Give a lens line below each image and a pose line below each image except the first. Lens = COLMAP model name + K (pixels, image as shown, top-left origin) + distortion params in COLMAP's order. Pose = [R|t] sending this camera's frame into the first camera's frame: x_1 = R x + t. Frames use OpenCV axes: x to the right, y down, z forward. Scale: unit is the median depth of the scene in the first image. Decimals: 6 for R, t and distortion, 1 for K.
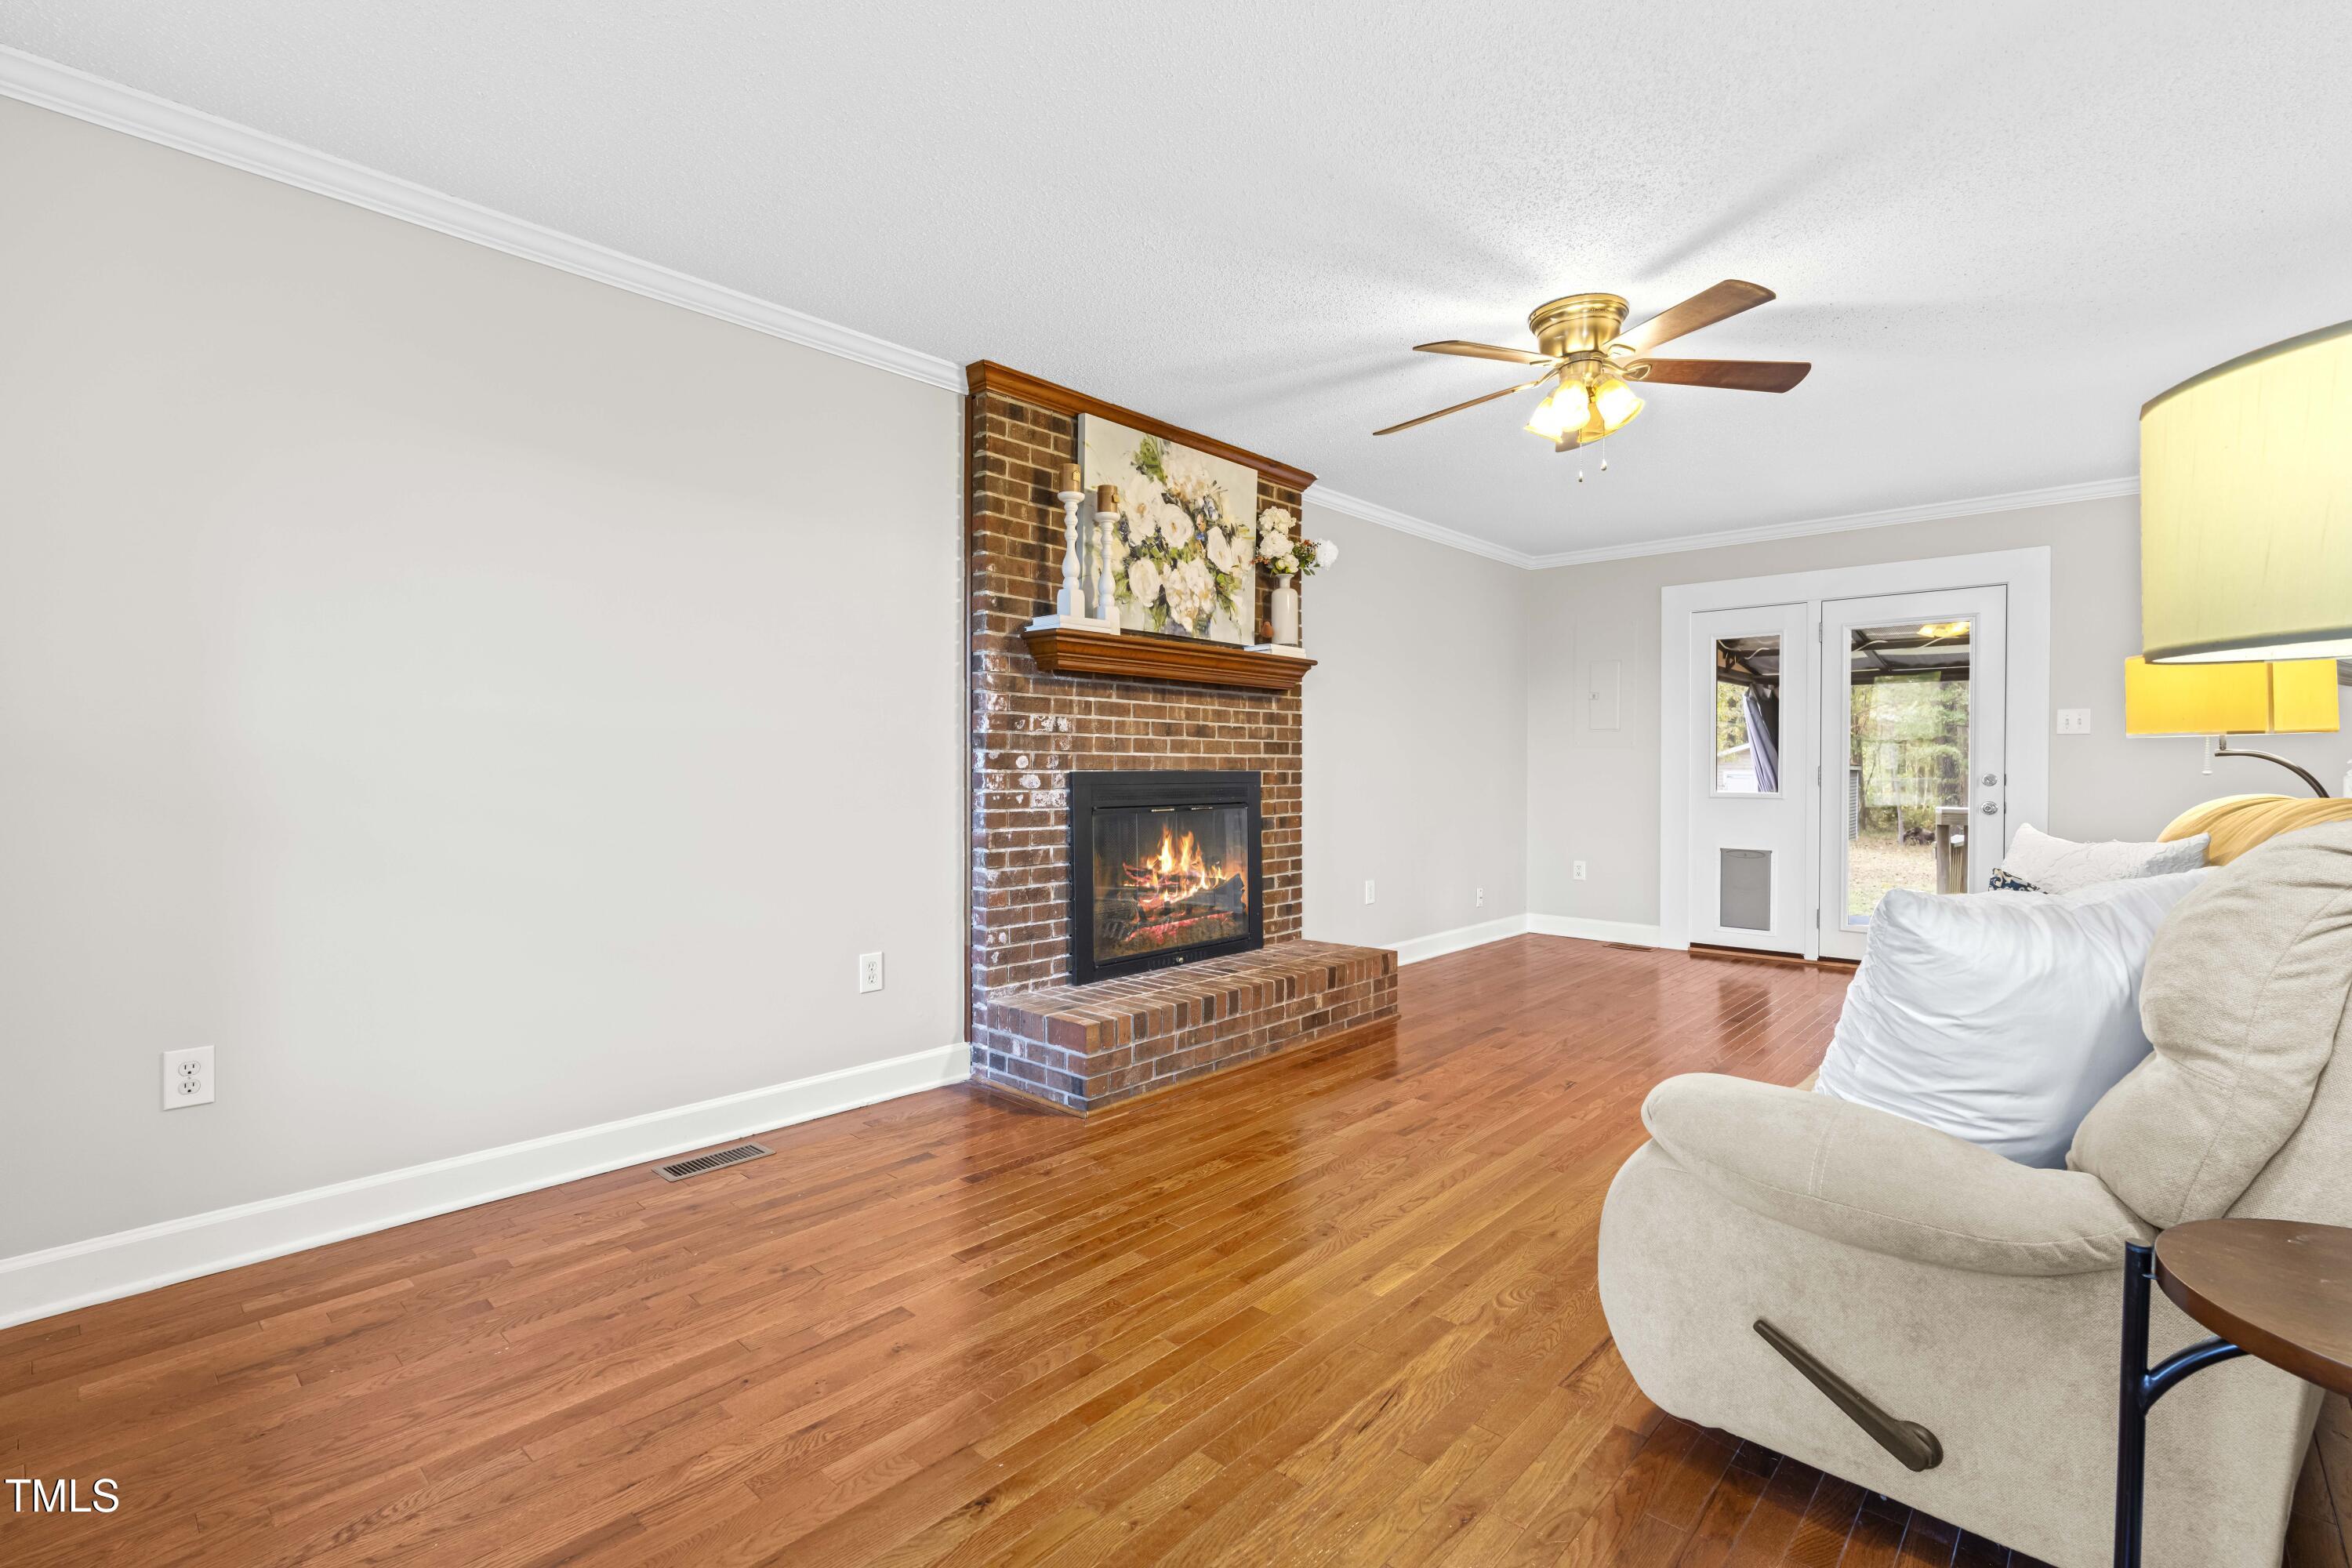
lens RADIAL K [[1063.1, 0, 1179.8], [0, 1063.1, 769.1], [0, 0, 1]] dist [-0.001692, -0.000225]
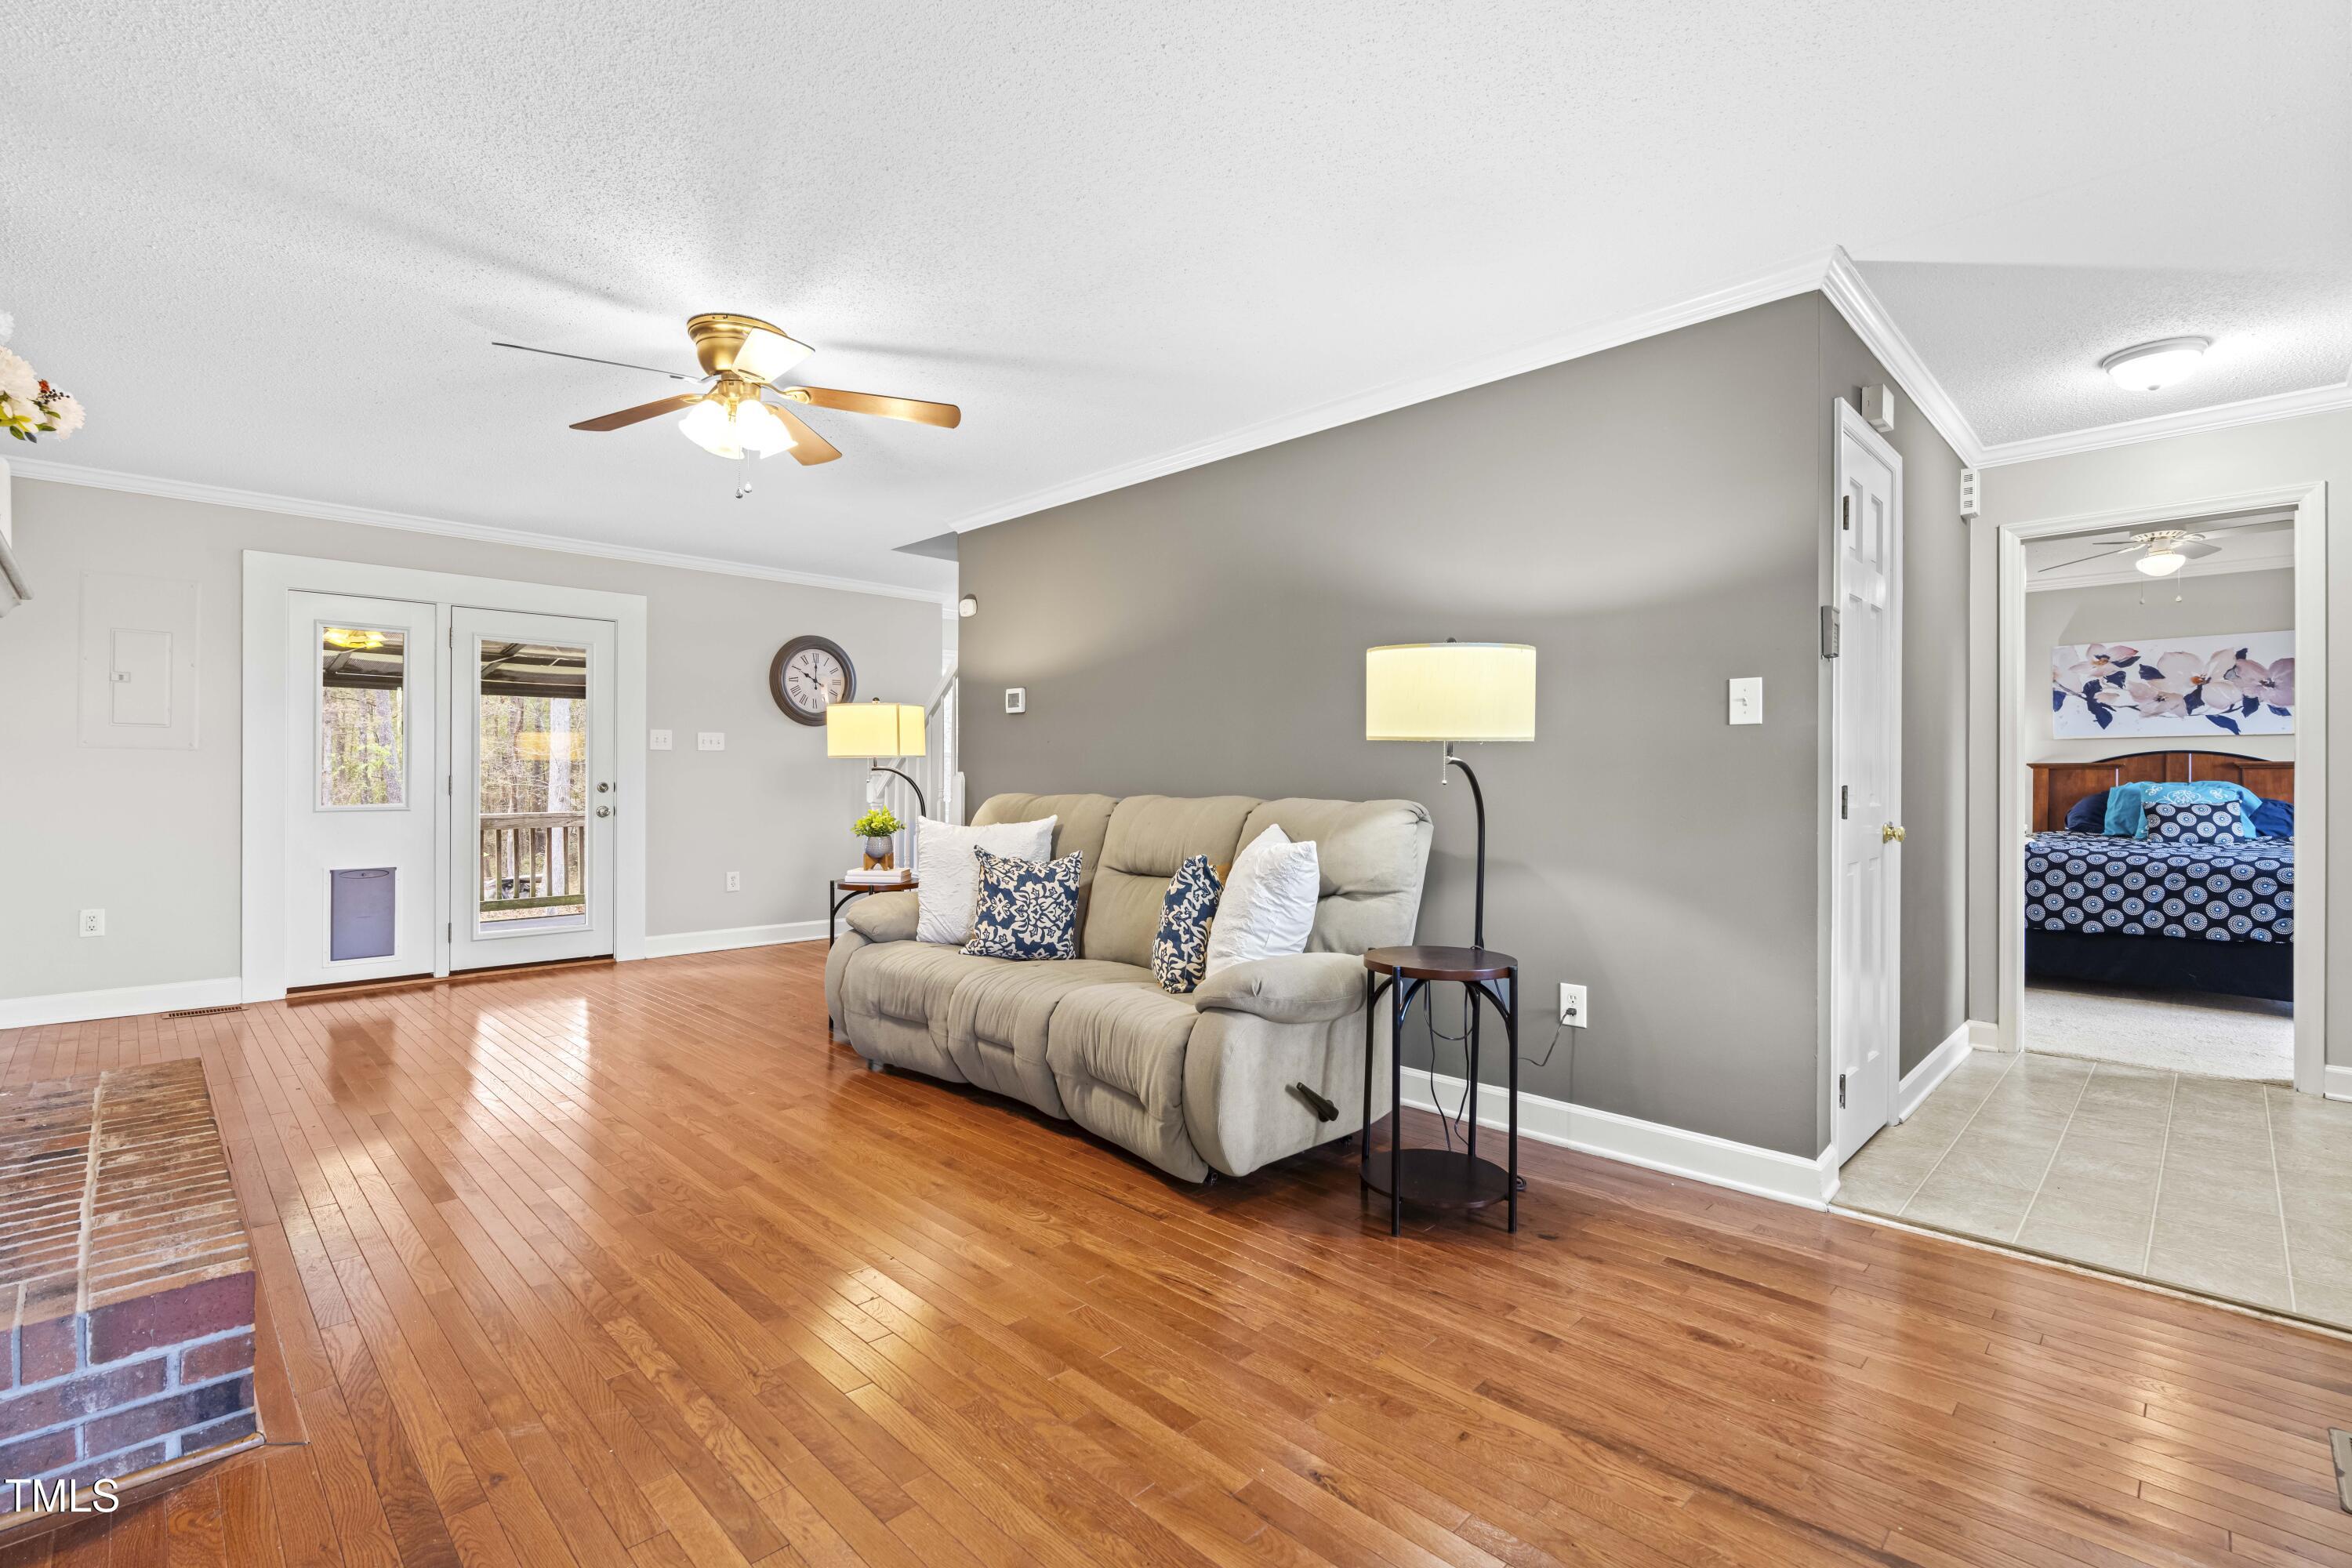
lens RADIAL K [[1063.1, 0, 1179.8], [0, 1063.1, 769.1], [0, 0, 1]] dist [-0.001692, -0.000225]
pose [[0.041574, 0.007320, 0.999109, -0.347370], [-0.001879, 0.999972, -0.007248, -0.002346], [-0.999134, -0.001576, 0.041587, 0.302497]]
